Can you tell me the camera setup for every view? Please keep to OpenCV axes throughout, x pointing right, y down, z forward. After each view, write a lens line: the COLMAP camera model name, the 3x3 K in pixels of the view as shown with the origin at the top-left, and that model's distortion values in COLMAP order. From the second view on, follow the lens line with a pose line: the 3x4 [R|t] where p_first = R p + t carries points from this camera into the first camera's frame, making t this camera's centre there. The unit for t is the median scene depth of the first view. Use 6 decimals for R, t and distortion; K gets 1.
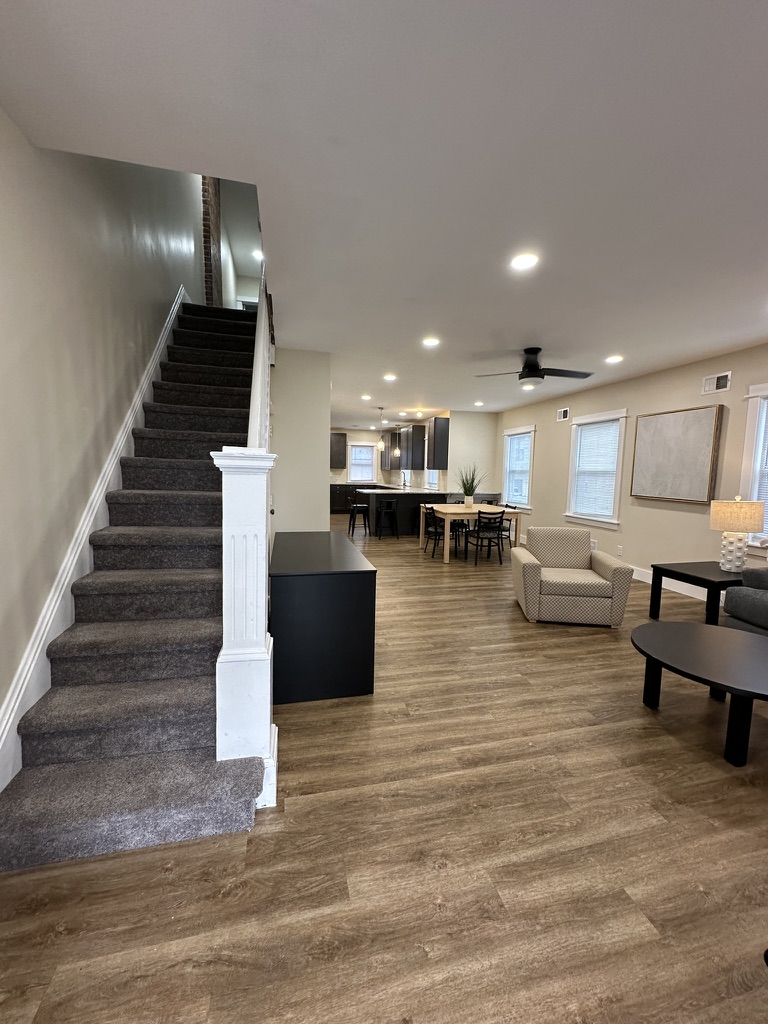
lens RADIAL K [[410.9, 0, 382.3], [0, 410.9, 509.9], [0, 0, 1]] dist [-0.005495, 0.001135]
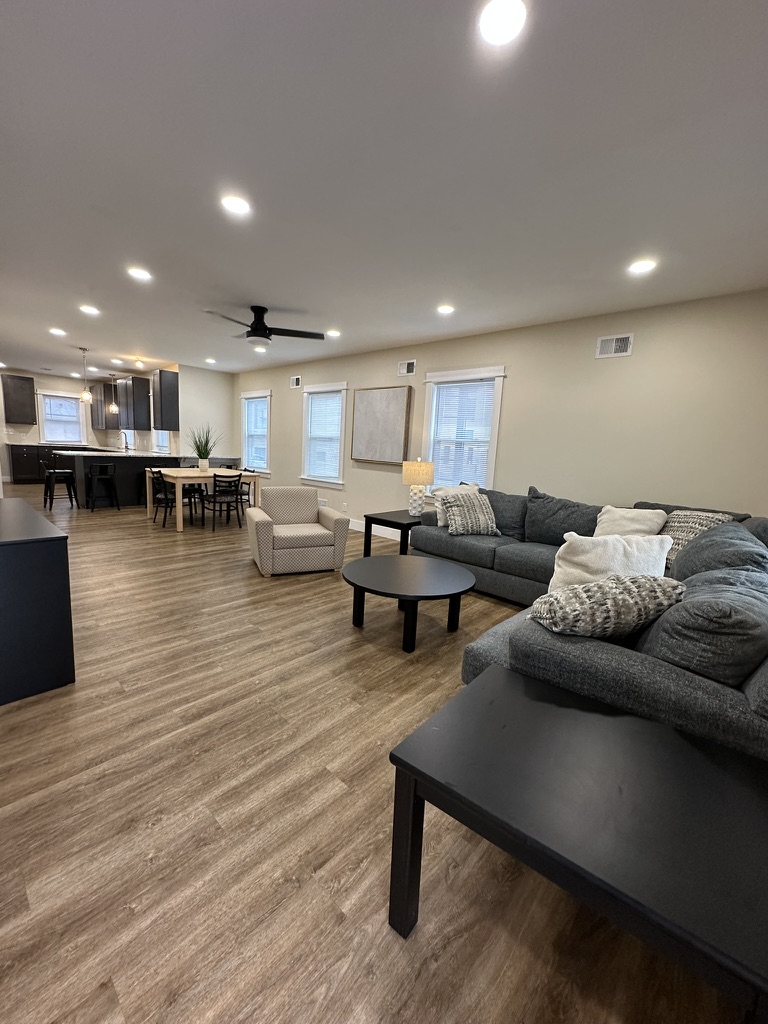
lens RADIAL K [[410.9, 0, 383.8], [0, 410.9, 510.6], [0, 0, 1]] dist [-0.005495, 0.001135]
pose [[0.826305, -0.058754, 0.560149, 0.039305], [0.016010, 0.996592, 0.080915, 0.029346], [-0.562995, -0.057892, 0.824430, -0.023537]]
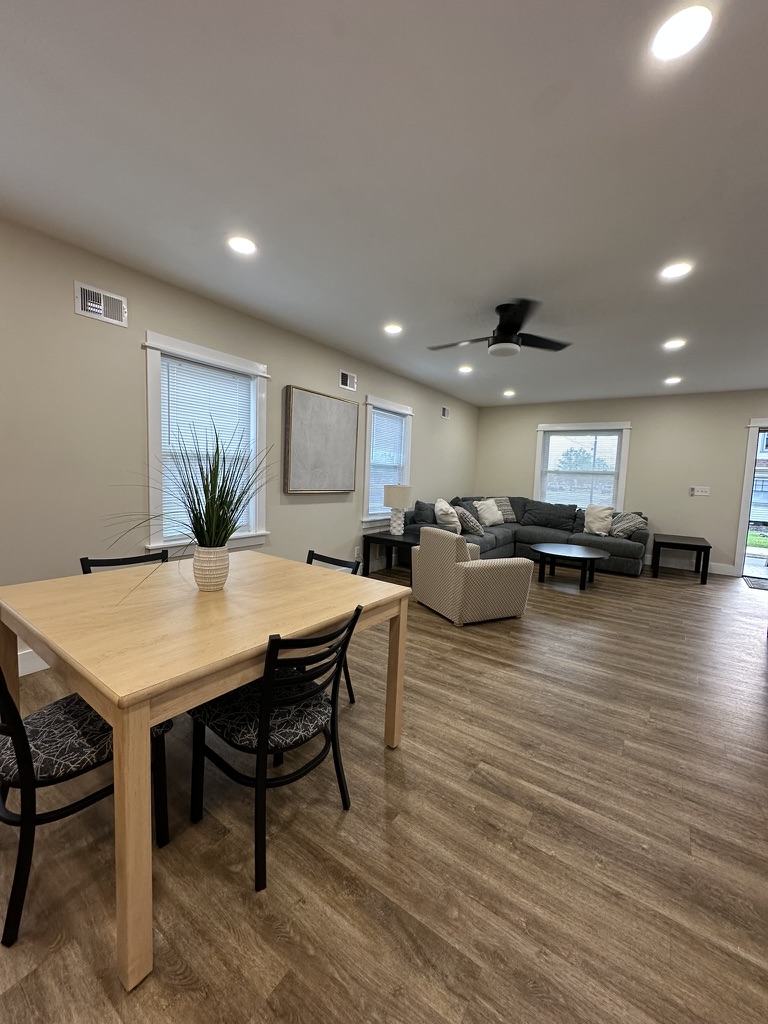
lens RADIAL K [[410.9, 0, 381.0], [0, 410.9, 507.6], [0, 0, 1]] dist [-0.005495, 0.001135]
pose [[-0.661880, -0.106392, 0.742021, -0.108942], [0.022550, 0.986603, 0.161576, -0.200160], [-0.749270, 0.123676, -0.650613, 2.221056]]
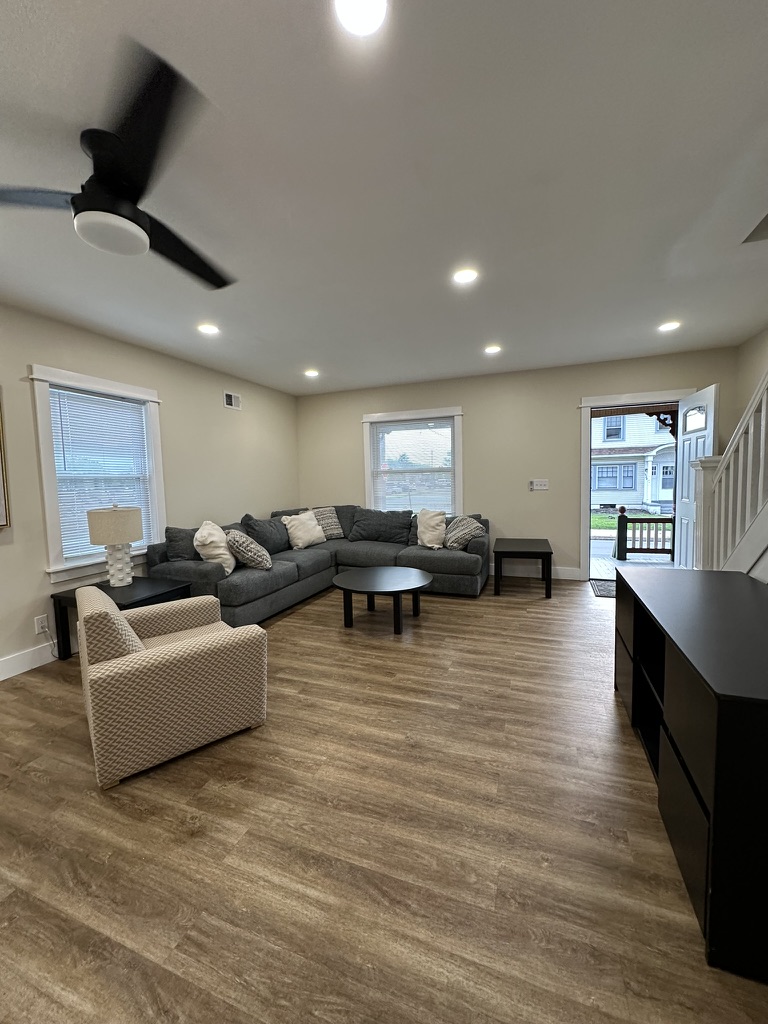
lens RADIAL K [[410.9, 0, 381.1], [0, 410.9, 508.7], [0, 0, 1]] dist [-0.005495, 0.001135]
pose [[-0.824810, -0.040550, 0.563954, -0.075806], [0.063551, 0.984456, 0.163732, -0.149669], [-0.561827, 0.170888, -0.809412, 1.576499]]
